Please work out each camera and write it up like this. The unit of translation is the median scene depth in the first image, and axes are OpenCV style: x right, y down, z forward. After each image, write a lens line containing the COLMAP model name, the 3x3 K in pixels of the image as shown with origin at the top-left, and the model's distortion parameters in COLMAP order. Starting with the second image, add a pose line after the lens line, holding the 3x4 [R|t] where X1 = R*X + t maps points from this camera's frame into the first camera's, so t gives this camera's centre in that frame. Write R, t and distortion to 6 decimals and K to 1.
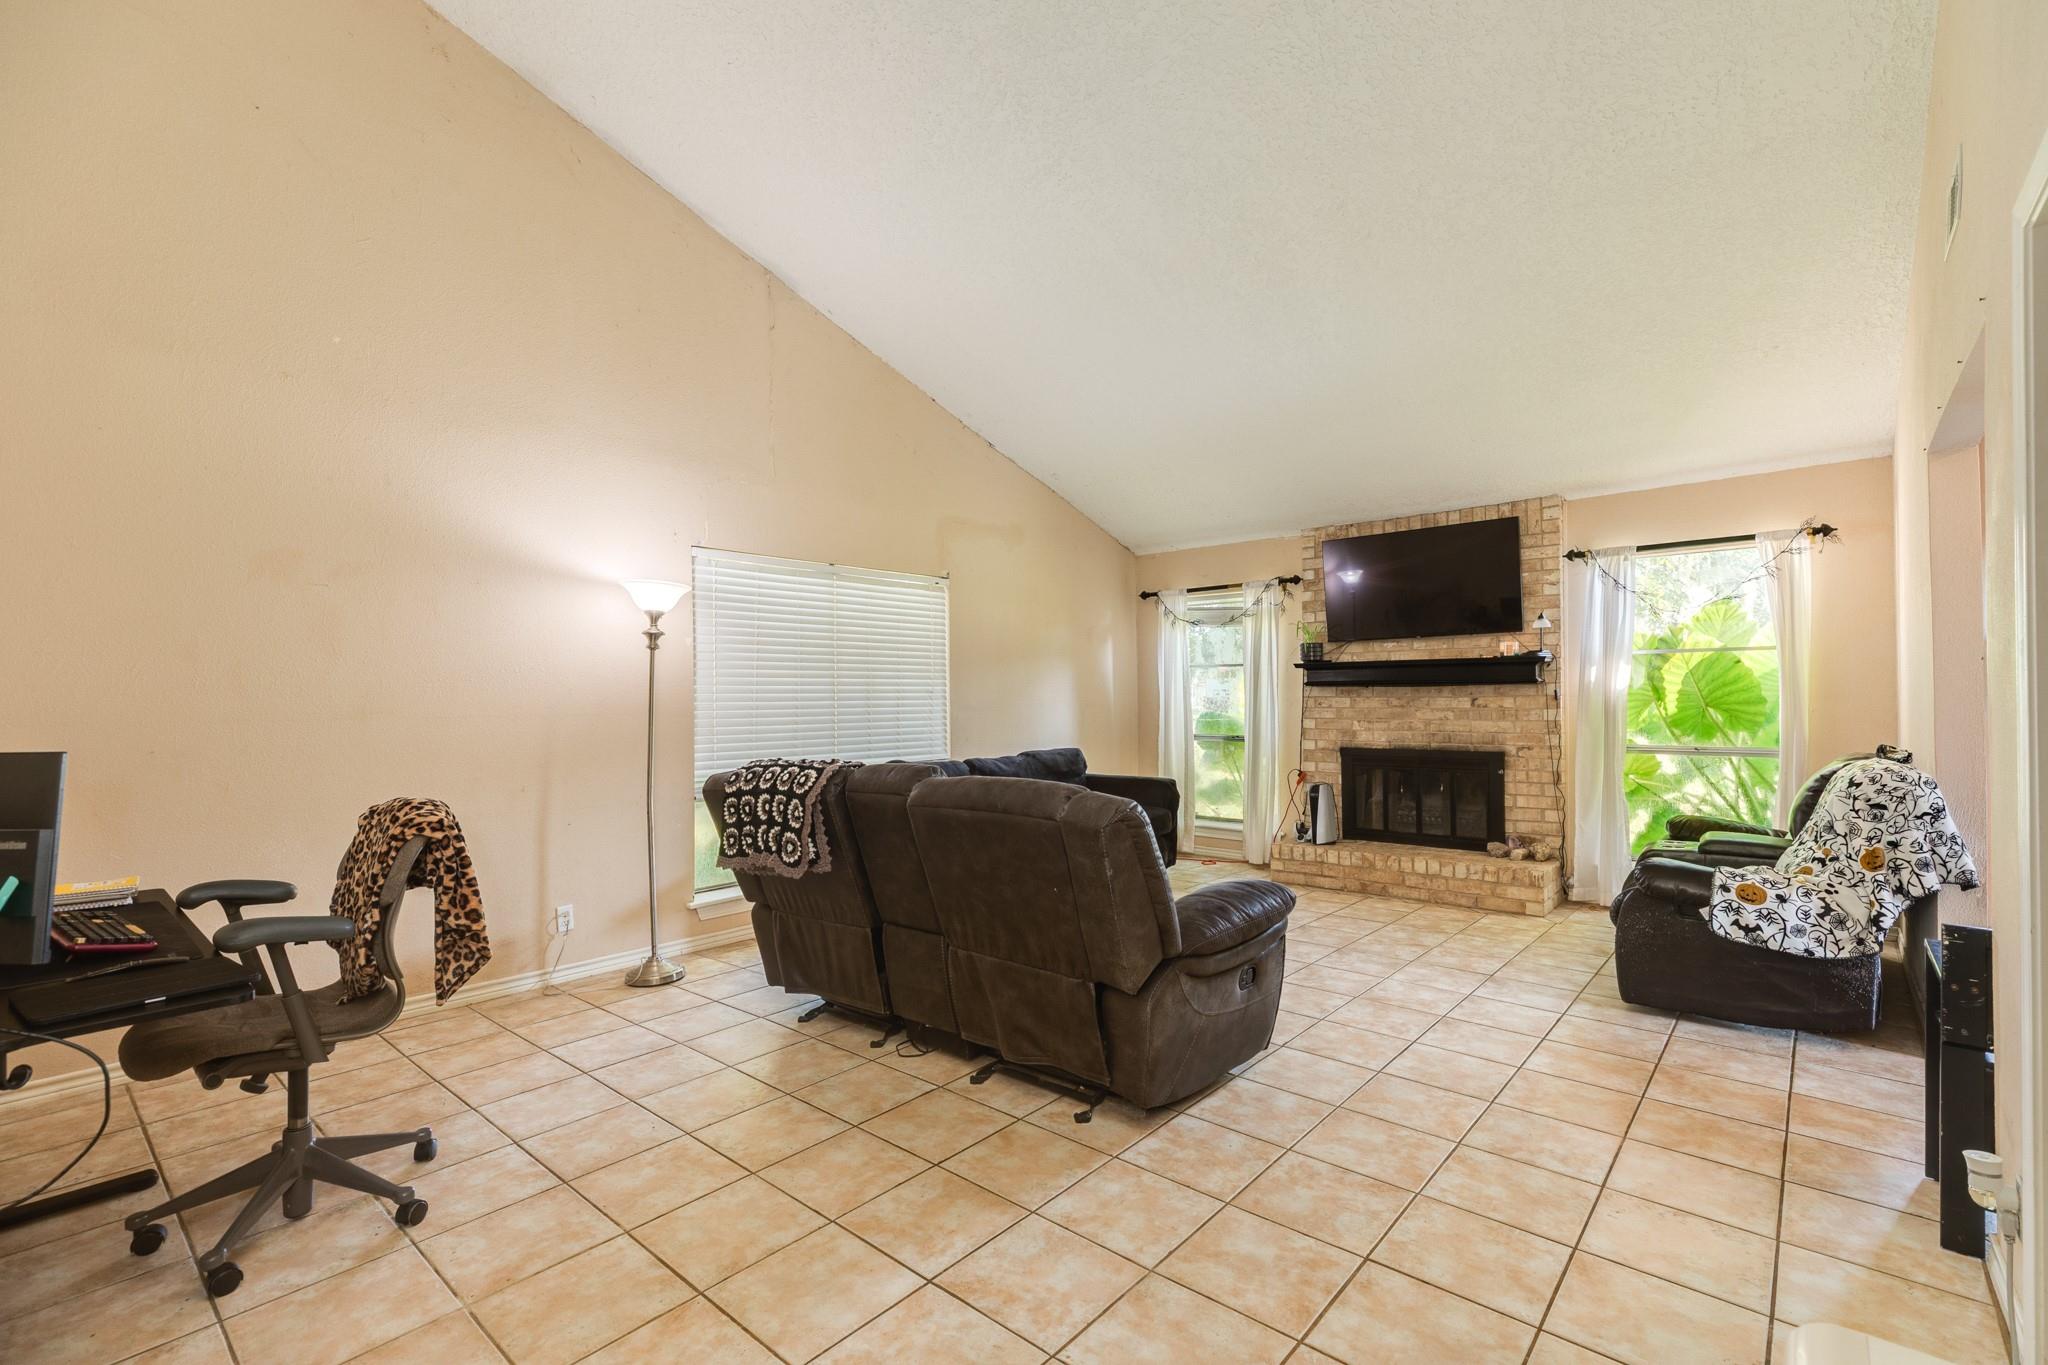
lens RADIAL K [[914.2, 0, 1020.5], [0, 914.2, 686.5], [0, 0, 1]] dist [0.001944, 0.000675]
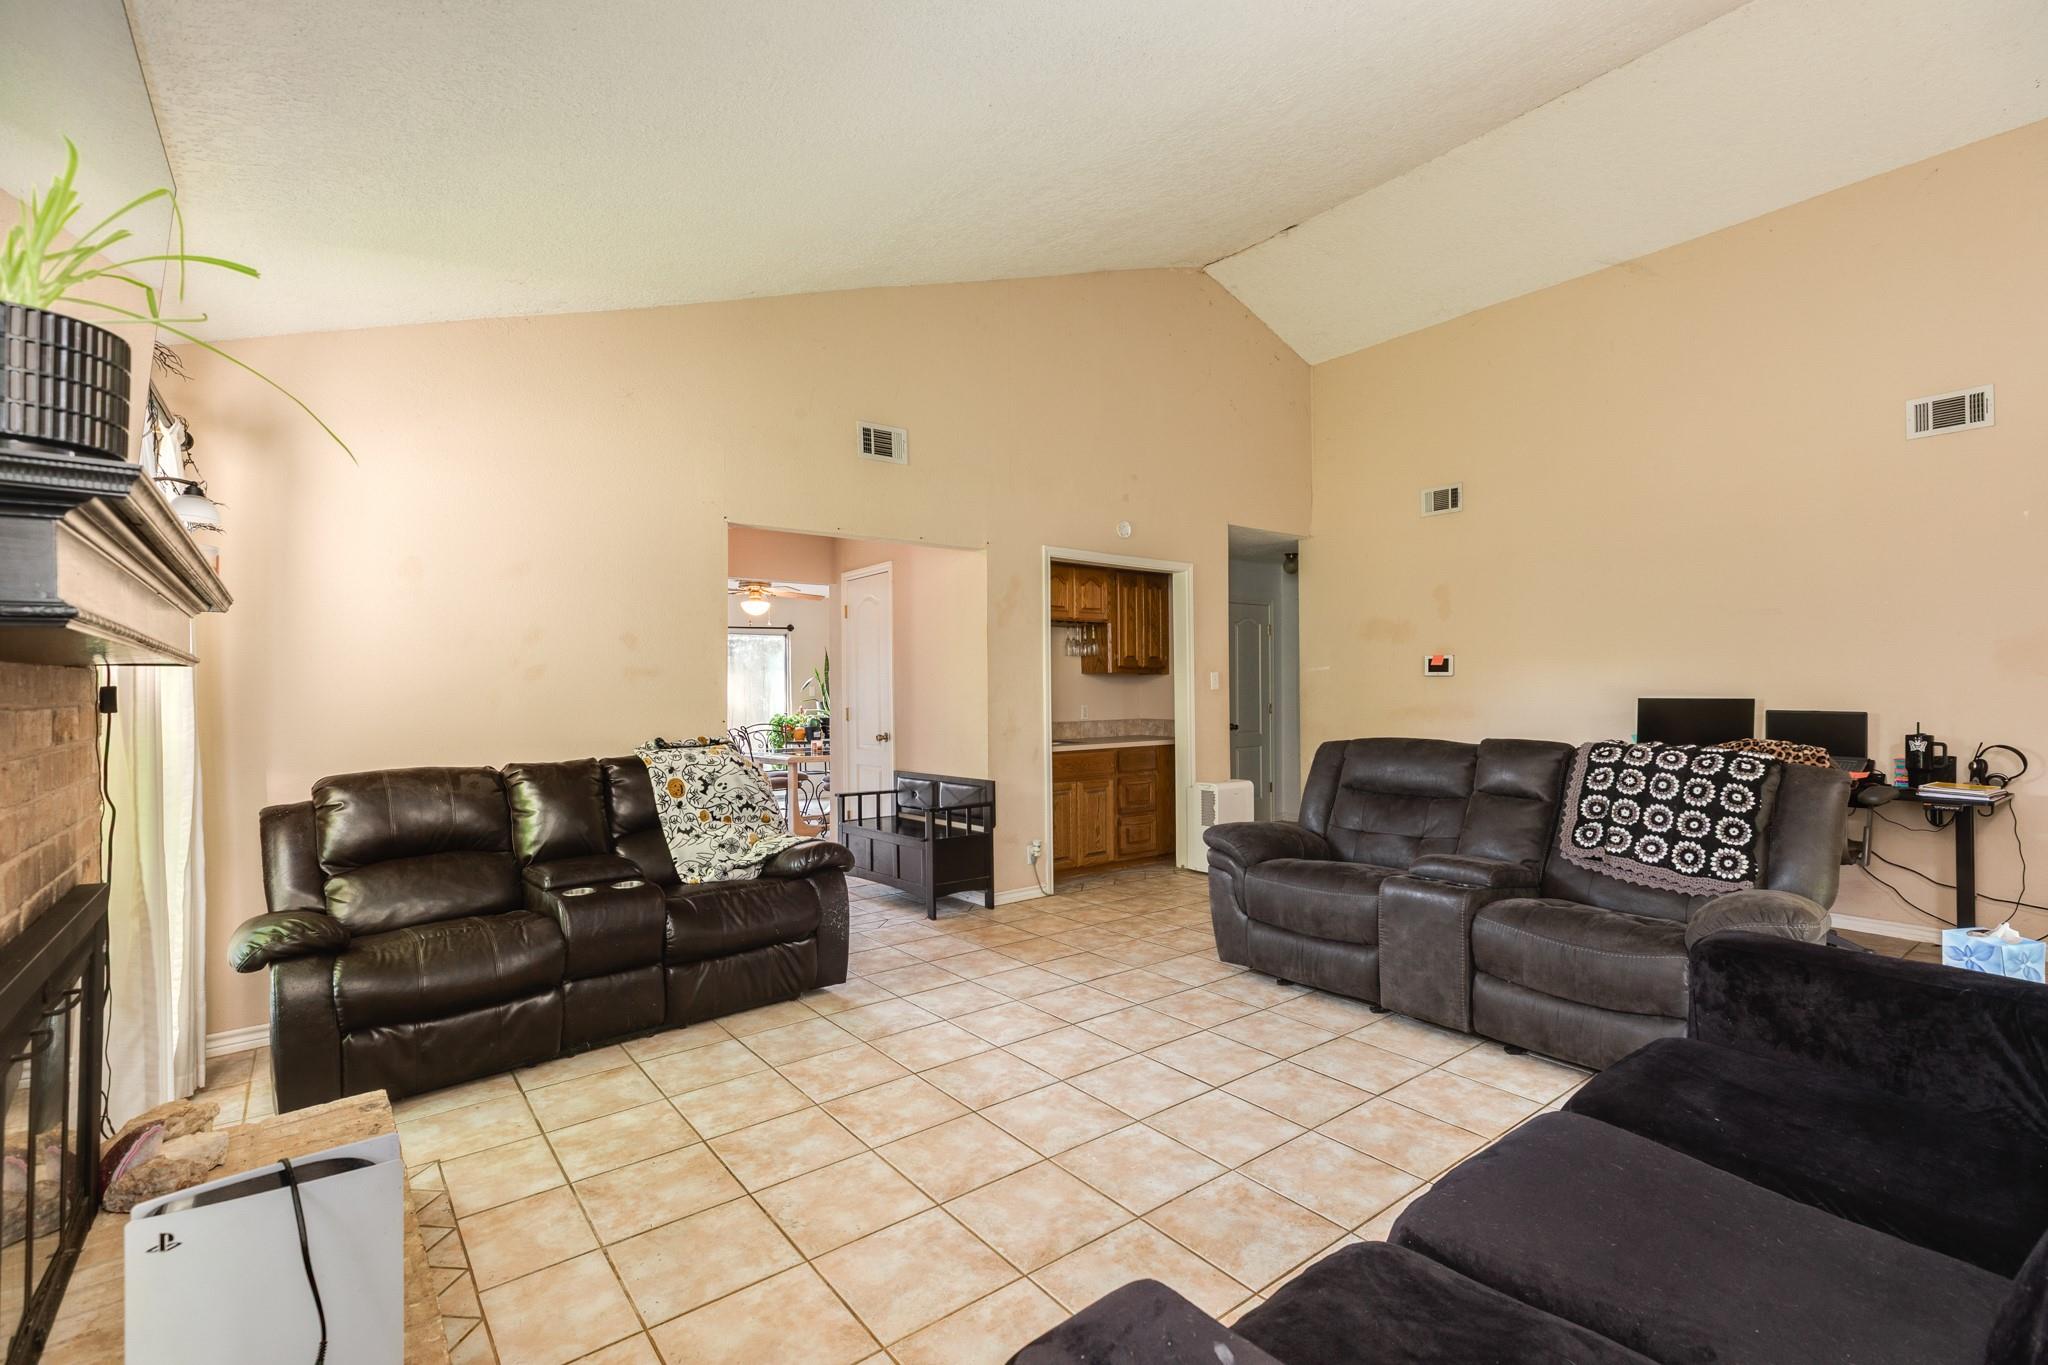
lens RADIAL K [[914.2, 0, 1015.2], [0, 914.2, 683.8], [0, 0, 1]] dist [0.001944, 0.000675]
pose [[-0.980999, 0.020681, 0.192909, 0.192101], [0.016786, 0.999621, -0.021805, 0.019177], [-0.193287, -0.018153, -0.980974, 1.506232]]
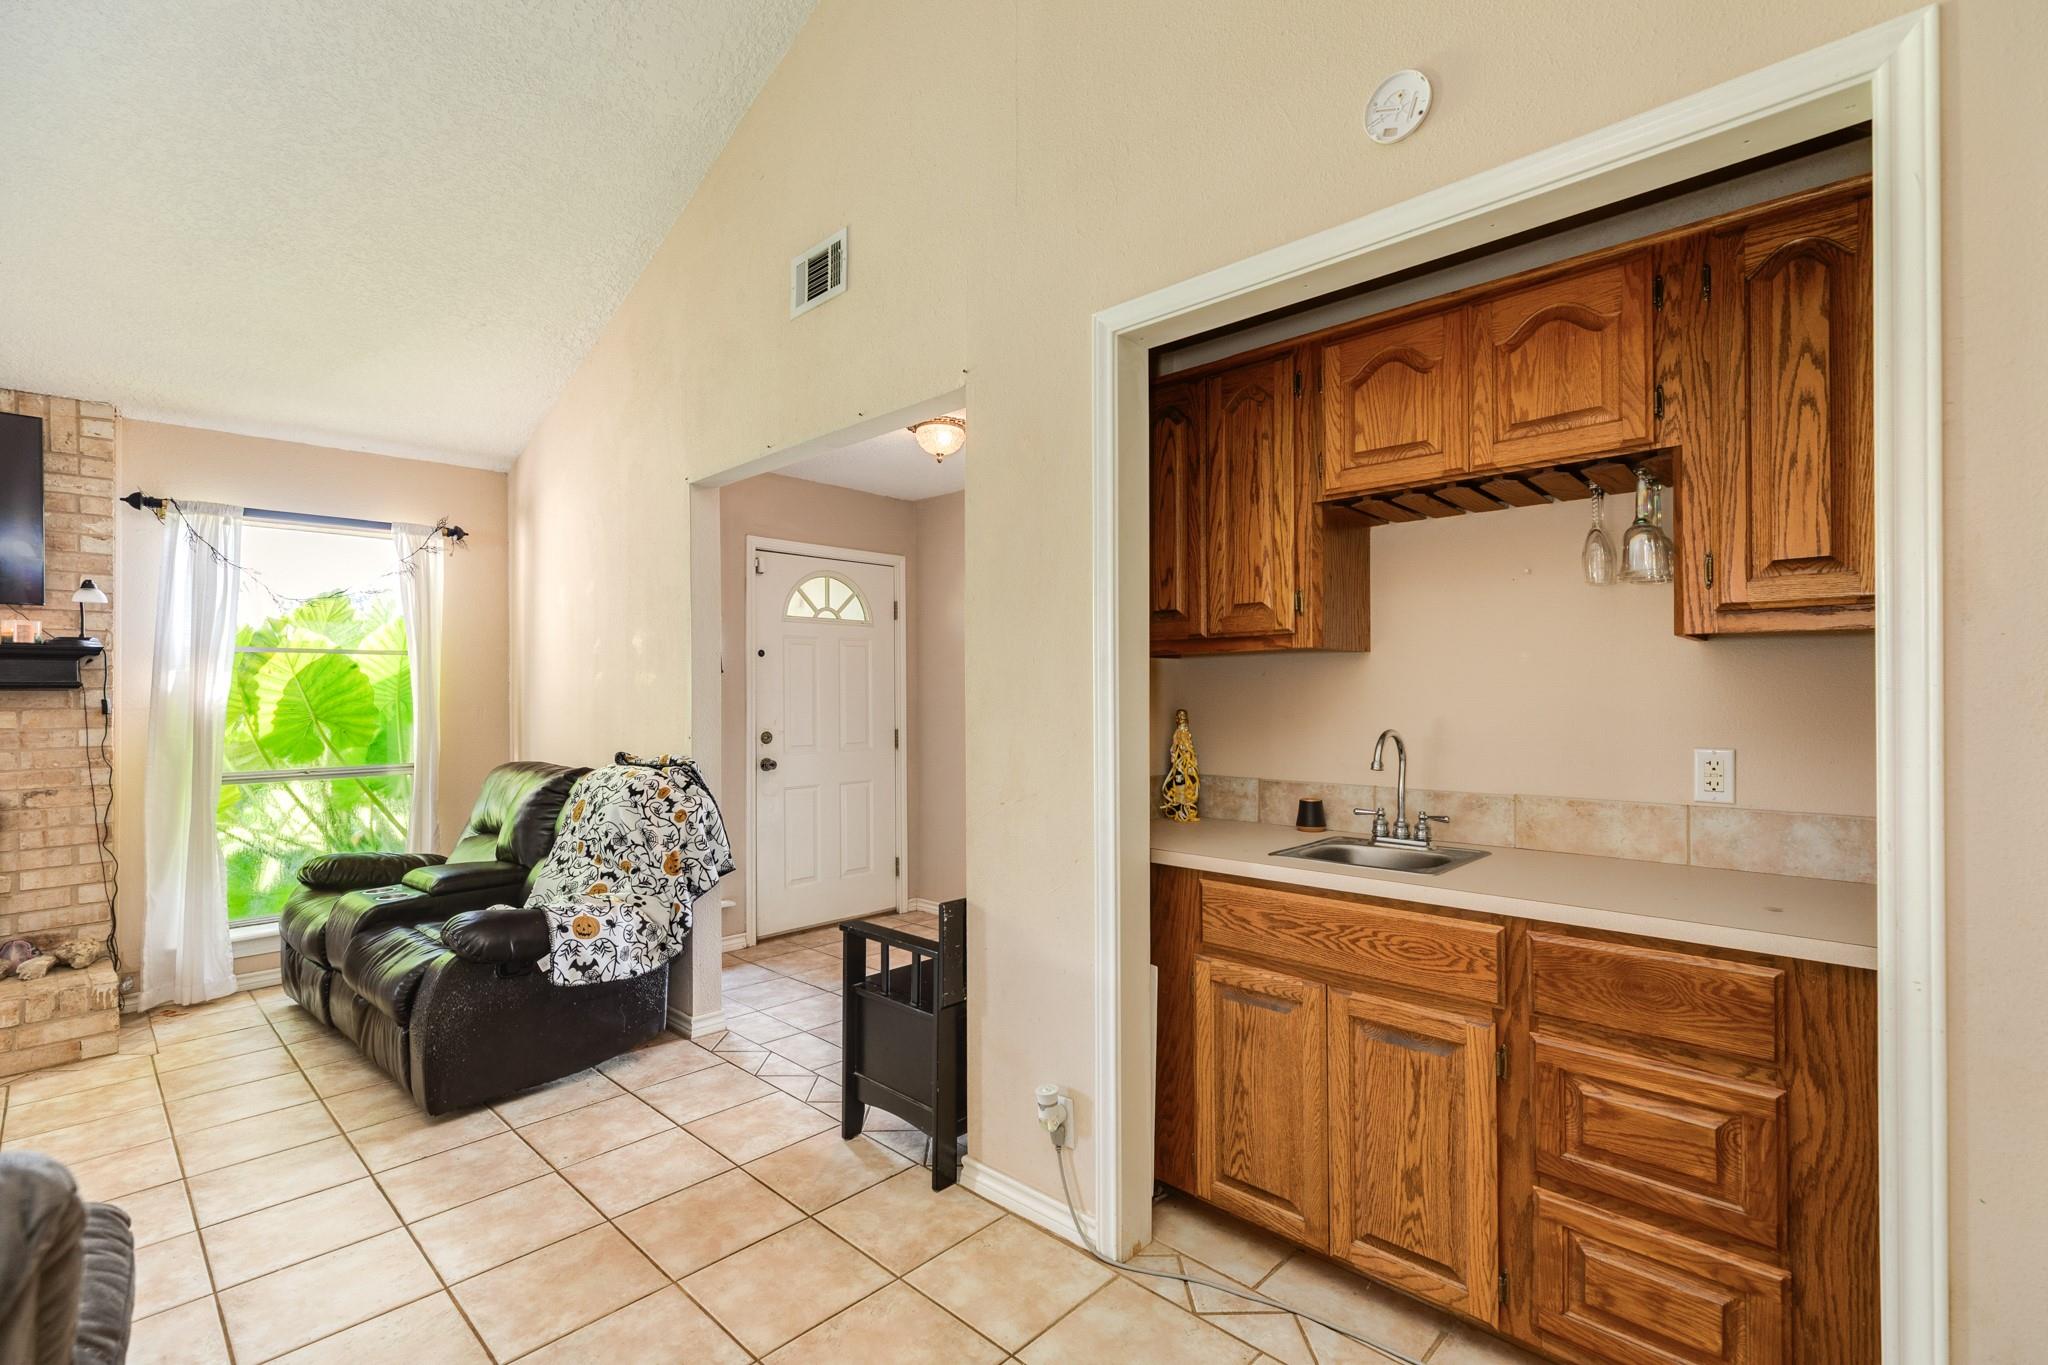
lens RADIAL K [[914.2, 0, 1021.0], [0, 914.2, 689.4], [0, 0, 1]] dist [0.001944, 0.000675]
pose [[0.038514, 0.011591, 0.999191, -0.054721], [-0.002934, 0.999930, -0.011487, 0.002602], [-0.999254, -0.002489, 0.038545, 0.370432]]
